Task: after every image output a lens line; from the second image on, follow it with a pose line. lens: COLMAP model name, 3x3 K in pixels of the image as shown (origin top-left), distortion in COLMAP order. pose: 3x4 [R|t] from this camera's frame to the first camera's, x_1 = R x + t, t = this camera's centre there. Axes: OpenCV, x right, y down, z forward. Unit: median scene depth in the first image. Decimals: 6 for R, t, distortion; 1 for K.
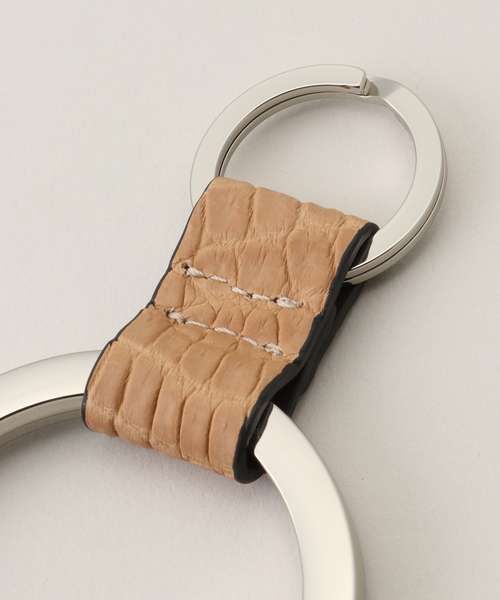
lens RADIAL K [[1646.5, 0, 250.0], [0, 1646.5, 300.0], [0, 0, 1]] dist [0.013808, 0.045831]
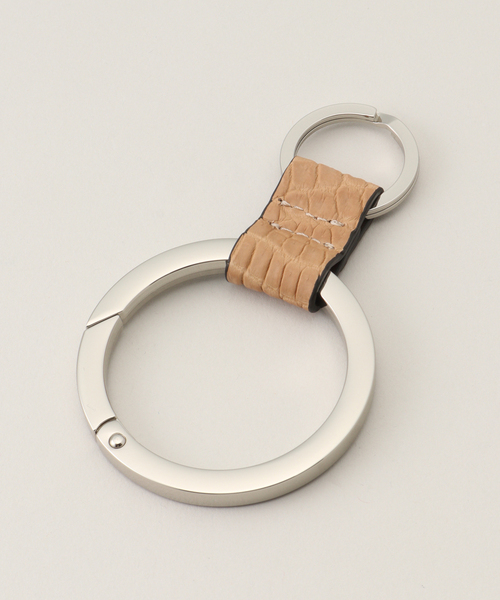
lens RADIAL K [[1646.5, 0, 250.0], [0, 1646.5, 300.0], [0, 0, 1]] dist [0.013808, 0.045831]
pose [[0.980796, 0.102241, 0.166088, -0.377858], [-0.093253, 0.993768, -0.061062, 0.212915], [-0.171296, 0.044402, 0.984219, -0.836635]]
